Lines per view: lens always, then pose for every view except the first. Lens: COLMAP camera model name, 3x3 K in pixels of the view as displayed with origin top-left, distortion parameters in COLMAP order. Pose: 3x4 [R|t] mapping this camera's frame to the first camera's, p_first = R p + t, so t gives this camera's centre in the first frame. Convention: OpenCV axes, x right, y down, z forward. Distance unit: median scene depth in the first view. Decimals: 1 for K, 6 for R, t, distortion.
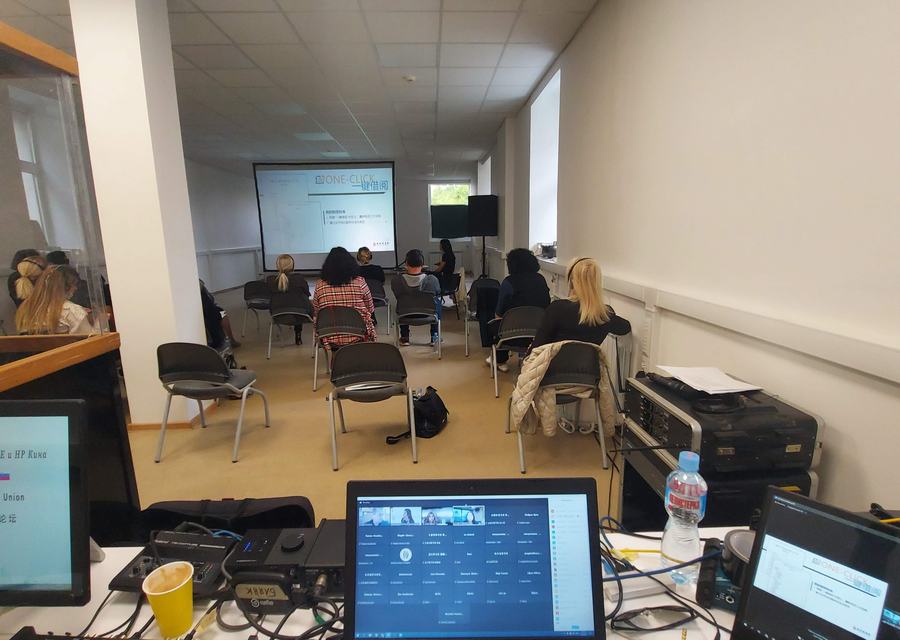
lens RADIAL K [[447.0, 0, 450.0], [0, 447.0, 320.0], [0, 0, 1]] dist [-0.007770, -0.005230]
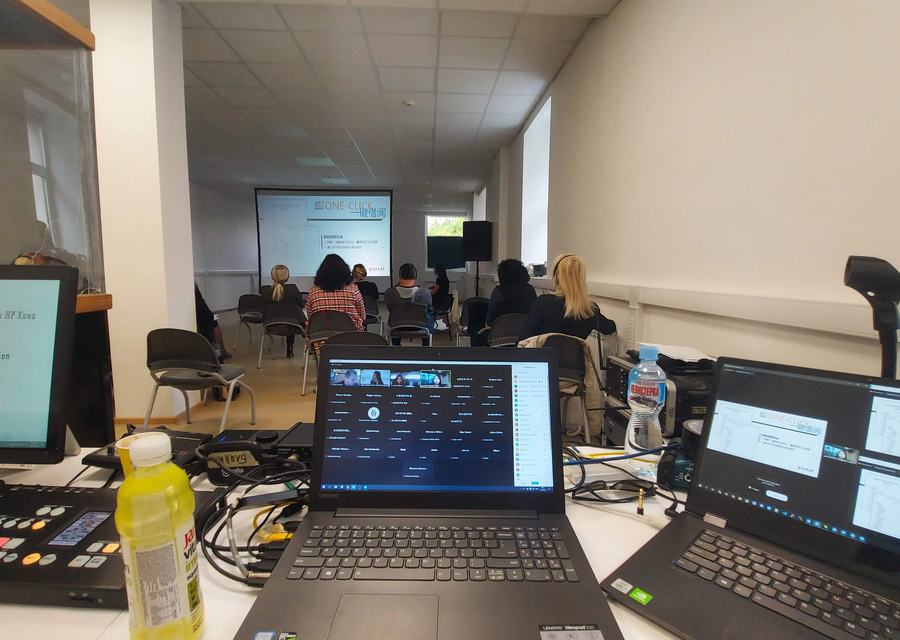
lens RADIAL K [[447.0, 0, 450.0], [0, 447.0, 320.0], [0, 0, 1]] dist [-0.007770, -0.005230]
pose [[0.999658, 0.024053, 0.010267, 0.014919], [-0.023124, 0.996316, -0.082586, 0.093039], [-0.012215, 0.082320, 0.996531, -0.014294]]
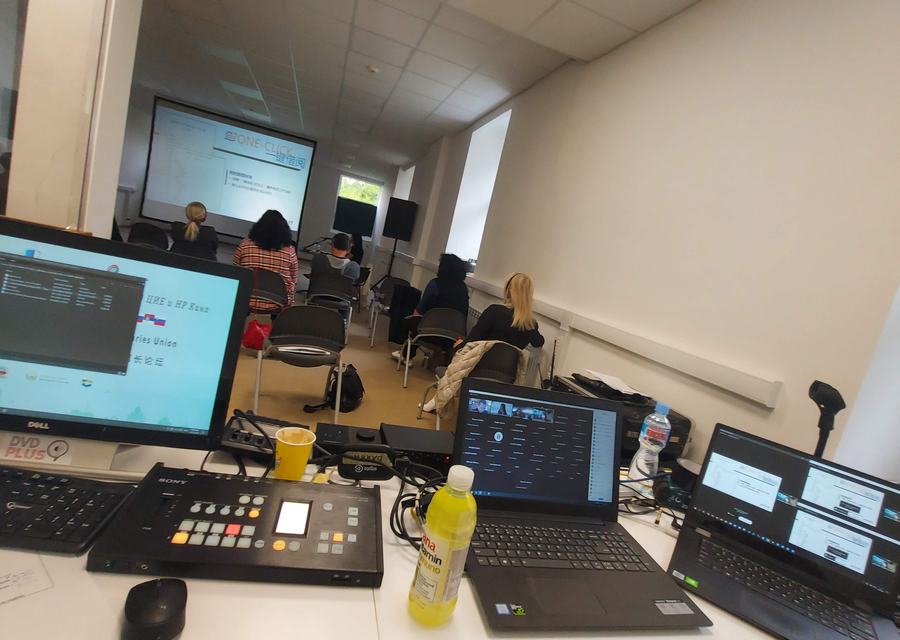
lens RADIAL K [[447.0, 0, 450.0], [0, 447.0, 320.0], [0, 0, 1]] dist [-0.007770, -0.005230]
pose [[0.940616, 0.198016, 0.275737, -0.159678], [-0.191585, 0.980184, -0.050352, 0.066530], [-0.280243, -0.005465, 0.959913, -0.056710]]
